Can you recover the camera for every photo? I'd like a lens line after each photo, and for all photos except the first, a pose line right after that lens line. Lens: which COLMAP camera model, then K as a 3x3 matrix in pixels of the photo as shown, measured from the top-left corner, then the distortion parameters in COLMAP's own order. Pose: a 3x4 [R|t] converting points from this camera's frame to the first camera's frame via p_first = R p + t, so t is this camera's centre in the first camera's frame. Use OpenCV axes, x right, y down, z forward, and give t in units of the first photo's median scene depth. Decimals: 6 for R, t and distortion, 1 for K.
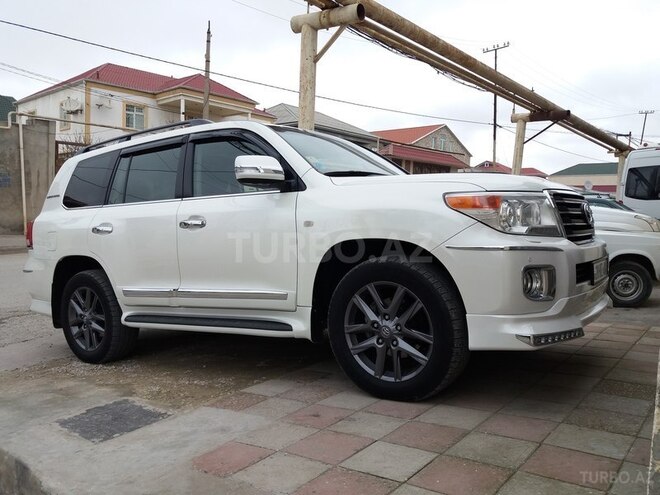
lens RADIAL K [[533.1, 0, 330.0], [0, 533.1, 247.5], [0, 0, 1]] dist [0.017806, 0.002441]
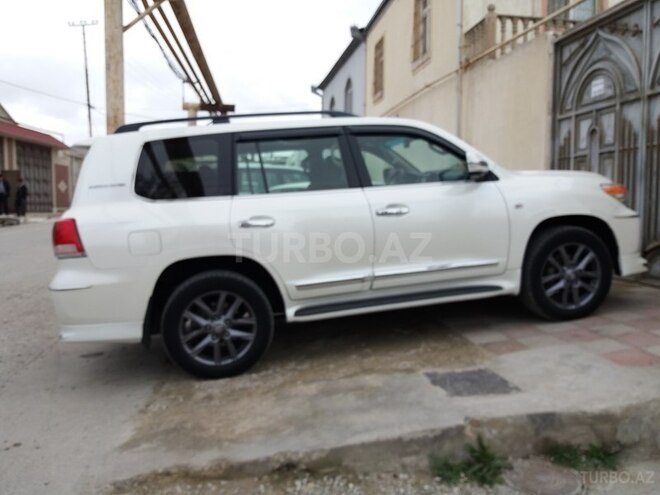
lens RADIAL K [[533.1, 0, 330.0], [0, 533.1, 247.5], [0, 0, 1]] dist [0.017806, 0.002441]
pose [[0.704032, -0.082564, 0.705353, -1.012101], [0.062079, 0.996572, 0.054690, -0.035651], [-0.707450, 0.005284, 0.706744, 0.289769]]
